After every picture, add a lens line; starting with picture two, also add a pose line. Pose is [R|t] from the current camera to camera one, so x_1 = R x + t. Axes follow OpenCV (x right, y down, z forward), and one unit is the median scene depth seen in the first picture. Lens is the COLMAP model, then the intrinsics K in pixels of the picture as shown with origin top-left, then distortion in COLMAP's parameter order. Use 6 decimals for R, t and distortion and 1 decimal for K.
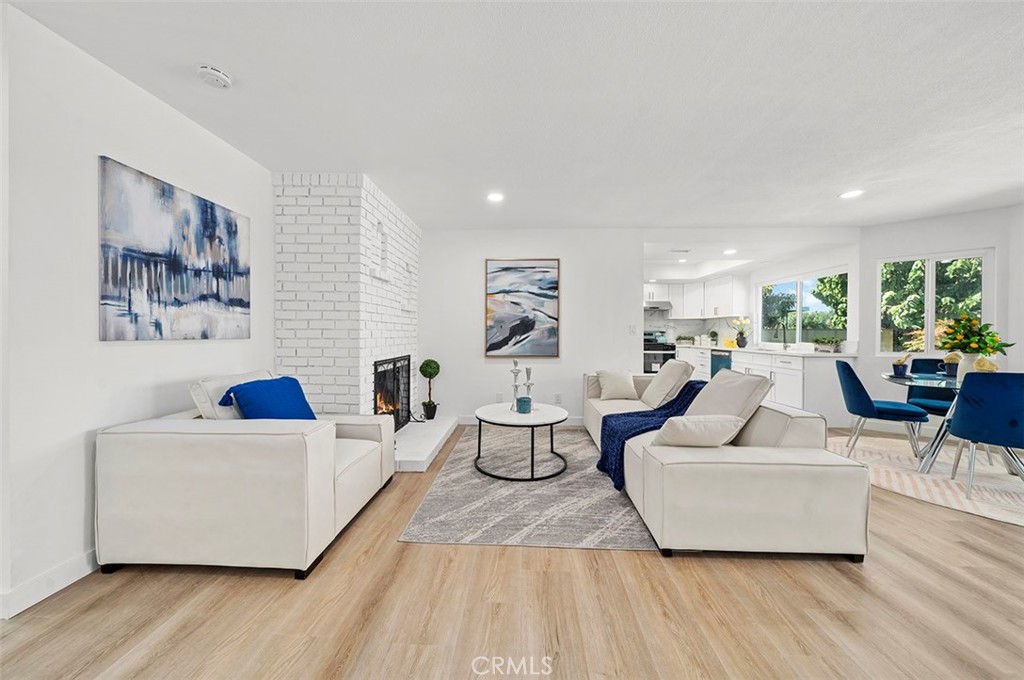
lens RADIAL K [[349.2, 0, 508.5], [0, 349.2, 337.9], [0, 0, 1]] dist [-0.005008, -0.000081]
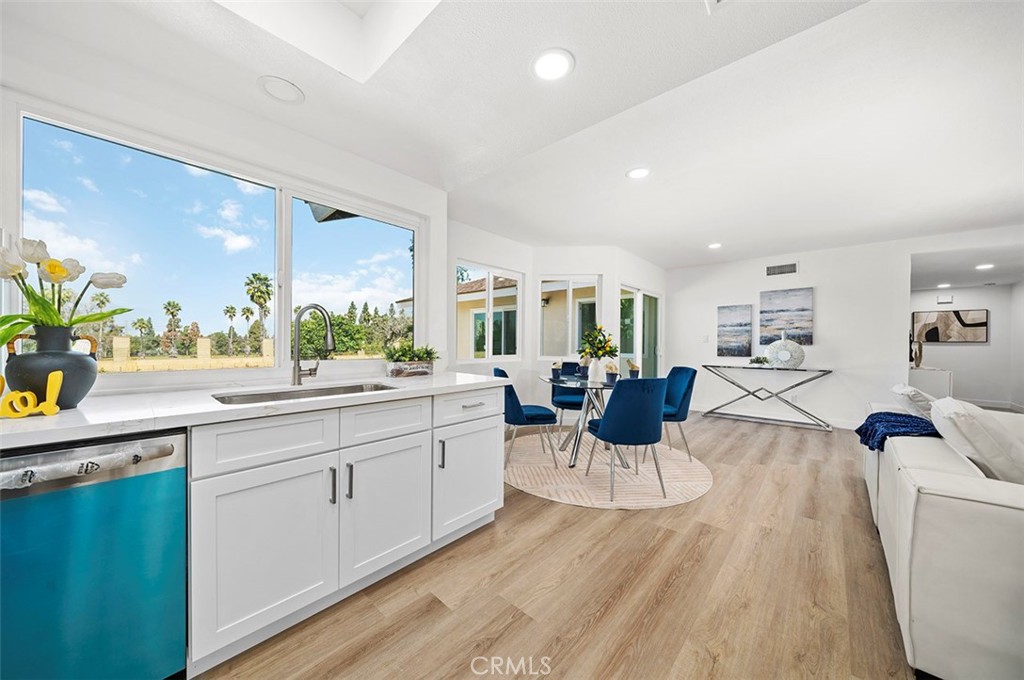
lens RADIAL K [[348.0, 0, 509.3], [0, 348.0, 343.8], [0, 0, 1]] dist [-0.005809, 0.000003]
pose [[-0.763854, -0.013517, 0.645248, 0.516873], [-0.002513, 0.999835, 0.017970, -0.015843], [-0.645384, 0.012105, -0.763762, 1.387584]]
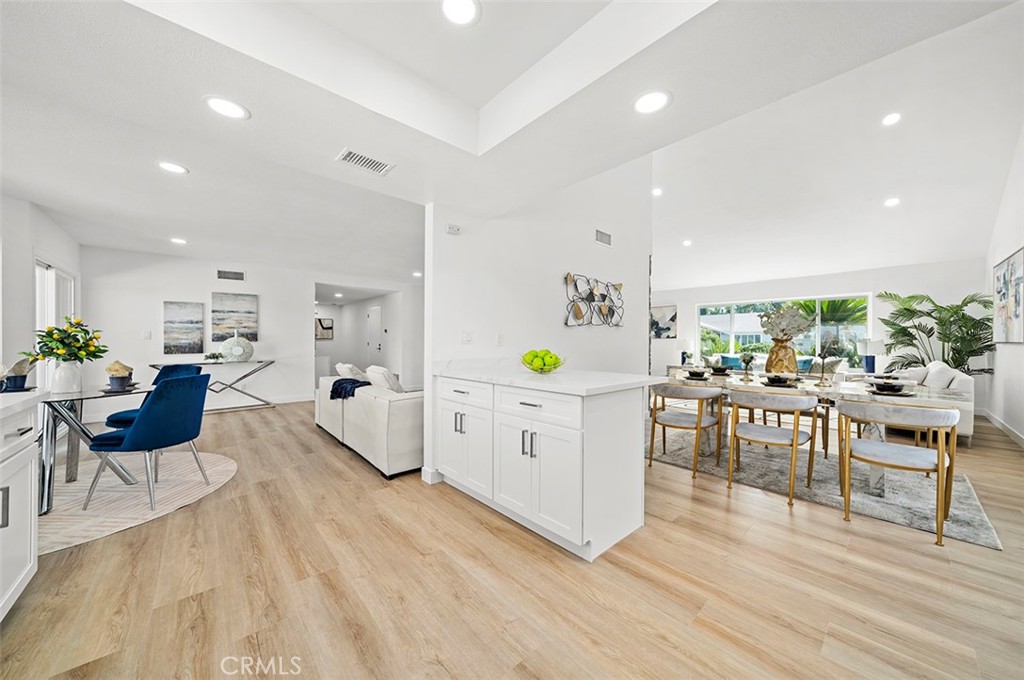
lens RADIAL K [[349.2, 0, 508.5], [0, 349.2, 337.9], [0, 0, 1]] dist [-0.005008, -0.000081]
pose [[-0.717769, -0.011486, -0.696187, 0.748042], [-0.013866, 0.999901, -0.002200, -0.019295], [0.696143, 0.008074, -0.717858, 1.611911]]
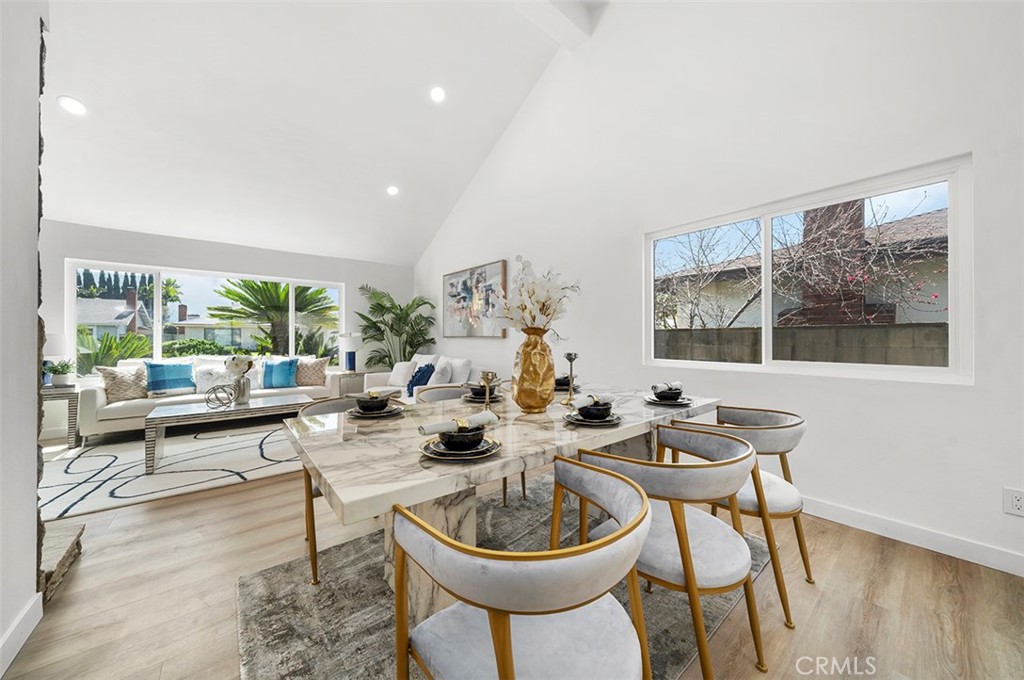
lens RADIAL K [[351.8, 0, 513.5], [0, 351.8, 336.7], [0, 0, 1]] dist [-0.007918, -0.000020]
pose [[0.670036, -0.006751, -0.742298, 0.081475], [-0.005415, 0.999888, -0.013982, -0.011767], [0.742309, 0.013387, 0.669925, 1.189739]]
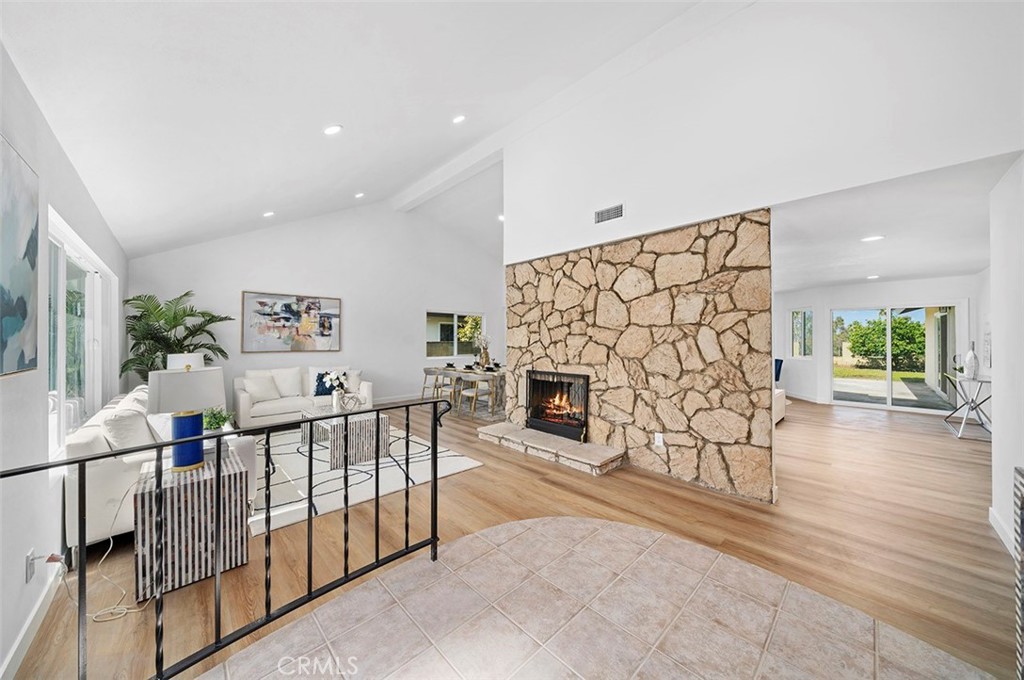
lens RADIAL K [[349.2, 0, 508.5], [0, 349.2, 337.9], [0, 0, 1]] dist [-0.005008, -0.000081]
pose [[0.697669, -0.001502, 0.716419, -1.346525], [0.011984, 0.999882, -0.009574, -0.058749], [-0.716320, 0.015265, 0.697605, 0.220281]]
